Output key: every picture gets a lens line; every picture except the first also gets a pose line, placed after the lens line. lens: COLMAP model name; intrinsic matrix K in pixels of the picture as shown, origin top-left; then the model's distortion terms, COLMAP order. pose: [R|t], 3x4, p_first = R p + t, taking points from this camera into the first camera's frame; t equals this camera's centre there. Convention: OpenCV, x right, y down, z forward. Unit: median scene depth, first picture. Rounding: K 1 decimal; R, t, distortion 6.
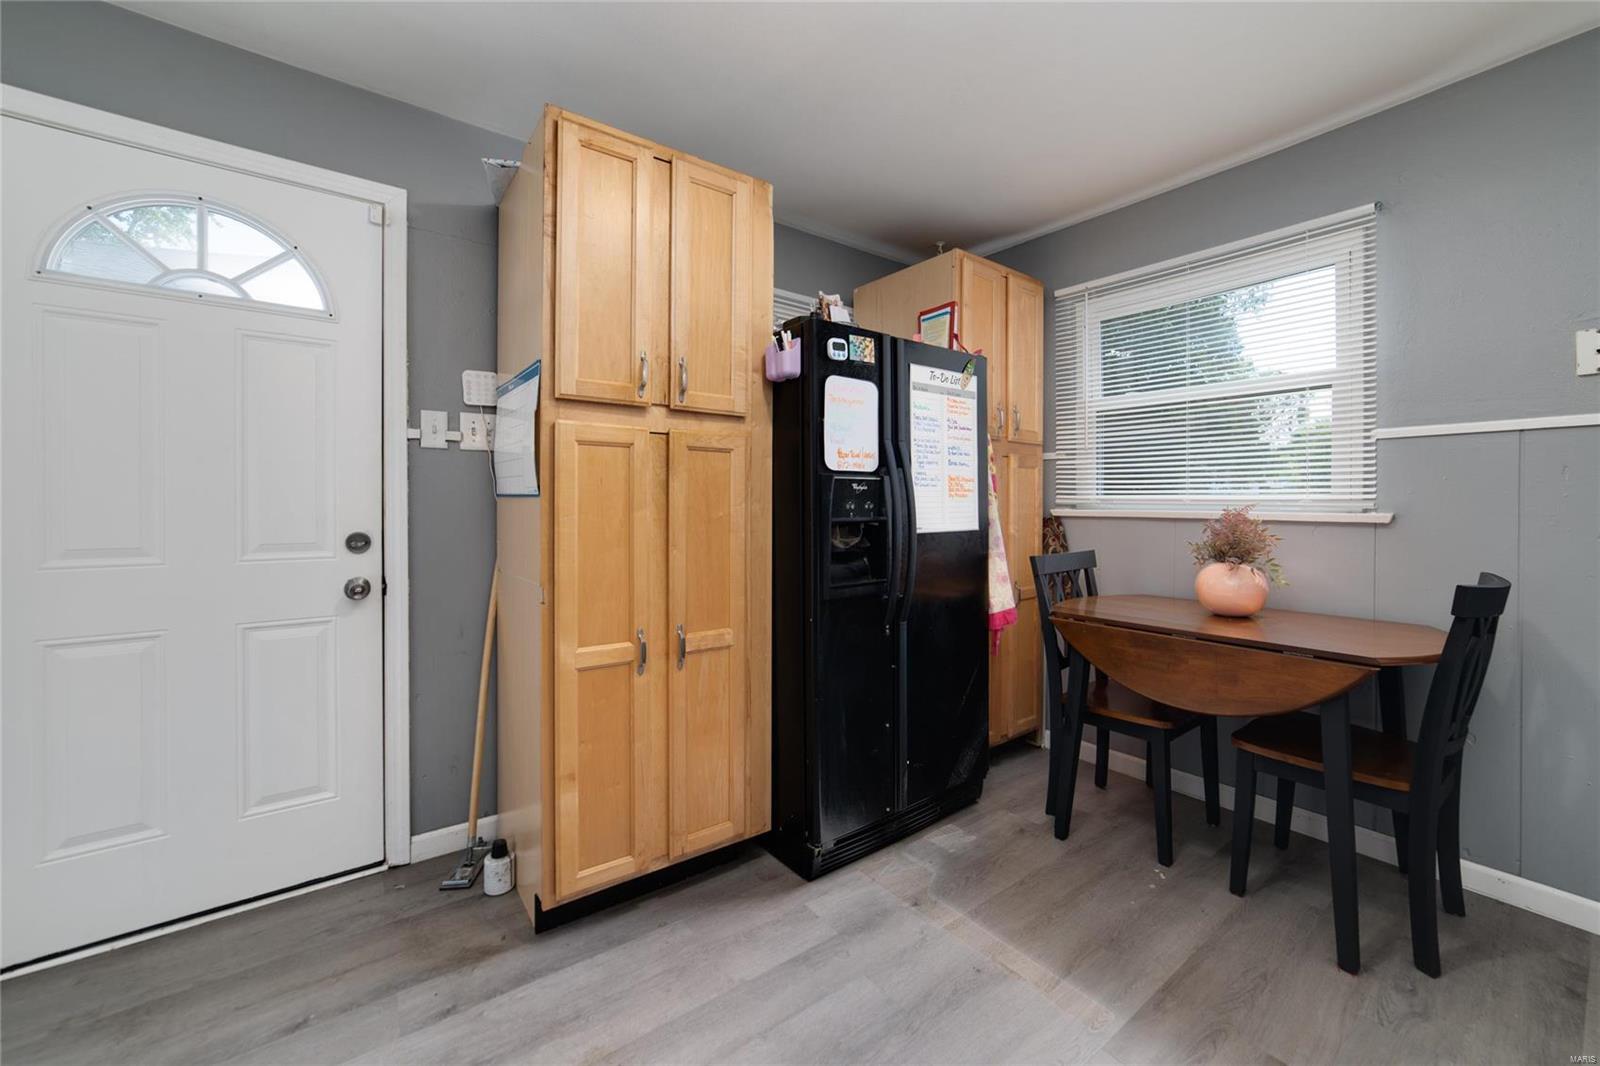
lens RADIAL K [[628.9, 0, 803.8], [0, 628.9, 506.4], [0, 0, 1]] dist [0.001132, 0.000345]
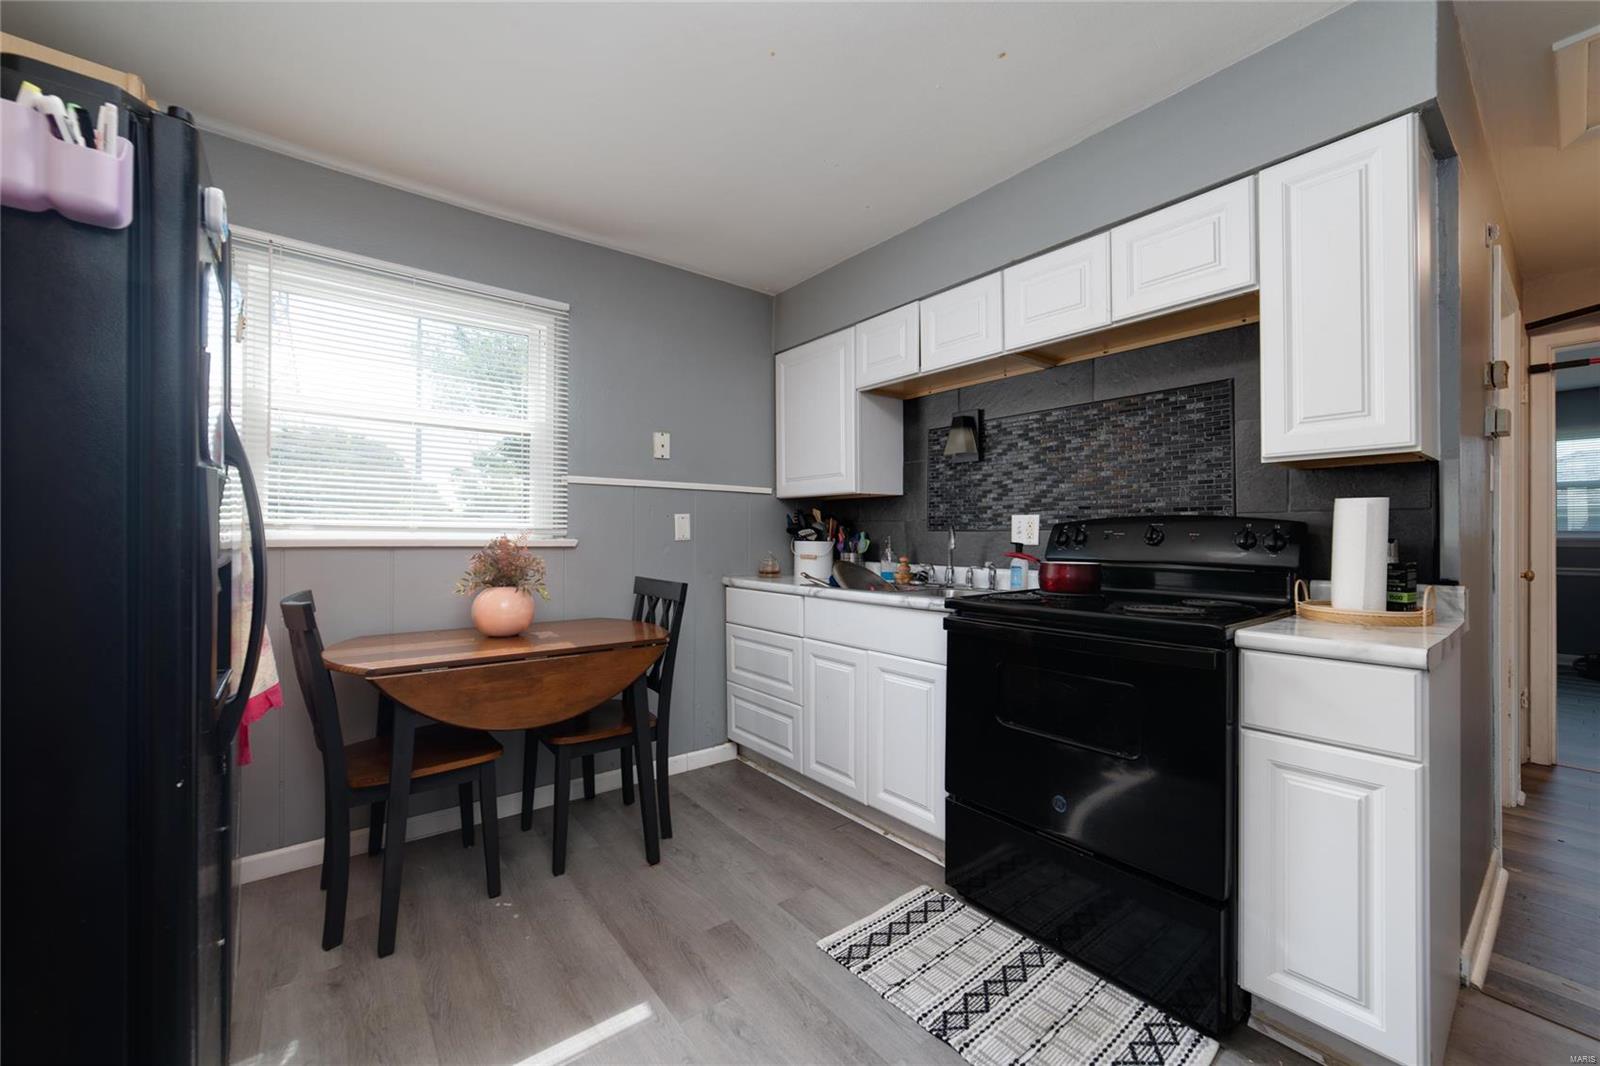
lens RADIAL K [[634.5, 0, 800.0], [0, 634.5, 533.0], [0, 0, 1]] dist [-0.019483, 0.007931]
pose [[-0.021234, 0.001974, 0.999773, -0.438052], [0.000711, 0.999998, -0.001959, 0.000444], [-0.999774, 0.000669, -0.021235, 0.555832]]
